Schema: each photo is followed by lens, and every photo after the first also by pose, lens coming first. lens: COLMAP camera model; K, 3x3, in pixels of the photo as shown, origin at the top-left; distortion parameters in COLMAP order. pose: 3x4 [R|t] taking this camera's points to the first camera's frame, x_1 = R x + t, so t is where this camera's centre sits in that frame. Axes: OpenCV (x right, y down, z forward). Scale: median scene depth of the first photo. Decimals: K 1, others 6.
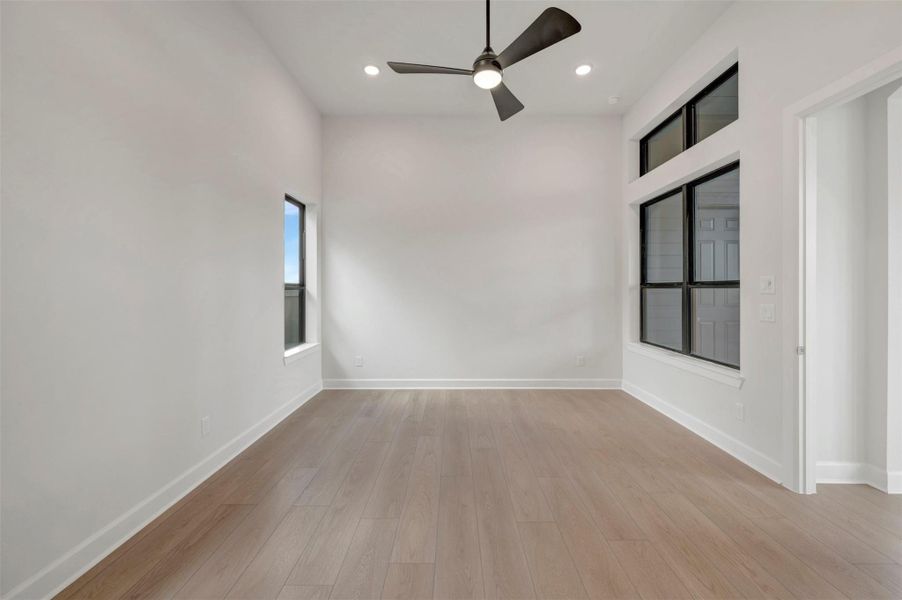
lens RADIAL K [[356.2, 0, 452.1], [0, 356.2, 291.9], [0, 0, 1]] dist [0.001083, 0.000063]
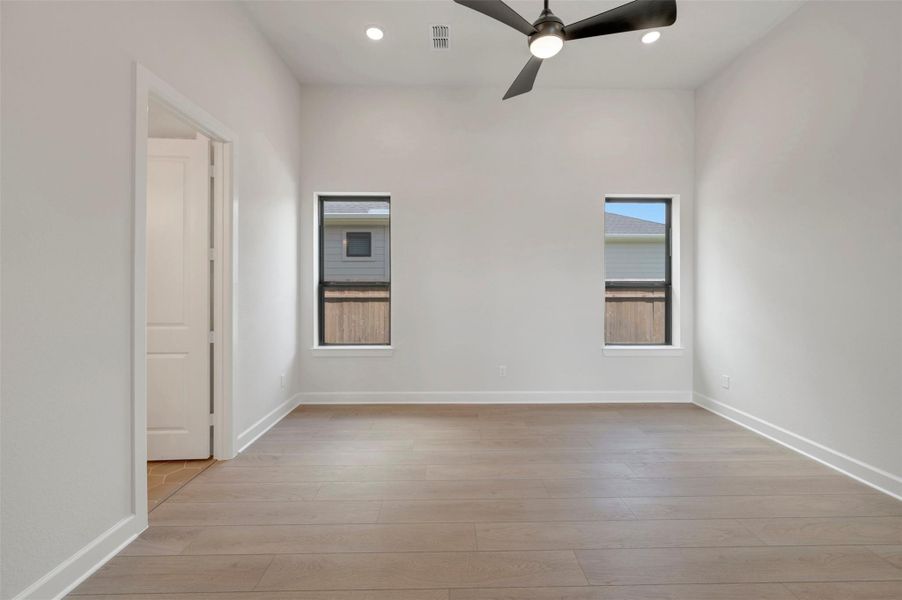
lens RADIAL K [[356.2, 0, 452.1], [0, 356.2, 291.9], [0, 0, 1]] dist [0.001083, 0.000063]
pose [[0.029977, 0.018157, -0.999386, 0.970391], [-0.007532, 0.999811, 0.017939, -0.018603], [0.999522, 0.006989, 0.030108, 0.744395]]
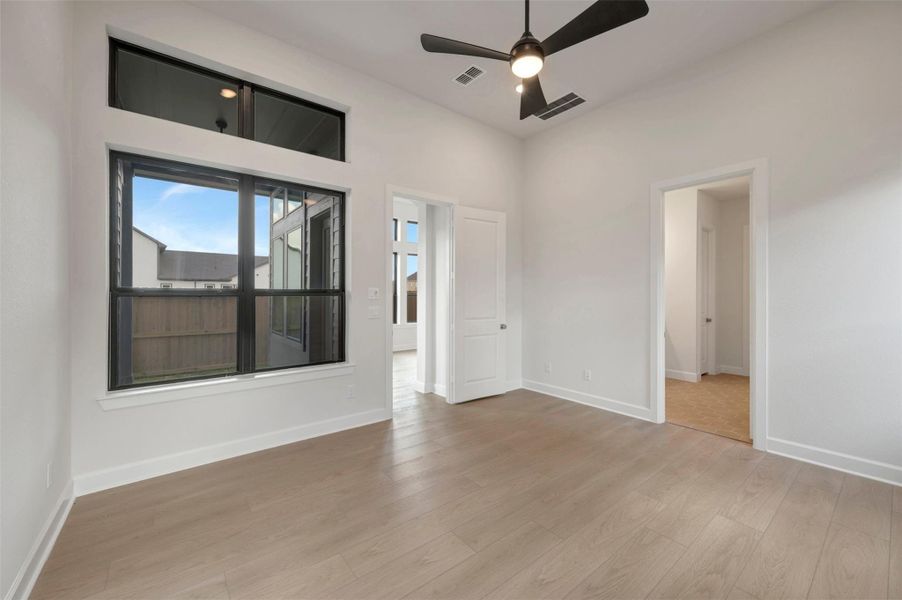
lens RADIAL K [[366.5, 0, 451.0], [0, 366.5, 300.0], [0, 0, 1]] dist [-0.000177, -0.000010]
pose [[-0.632925, -0.008867, 0.774162, -0.502459], [0.005681, 0.999854, 0.016096, -0.018802], [-0.774192, 0.014585, -0.632782, 1.742795]]
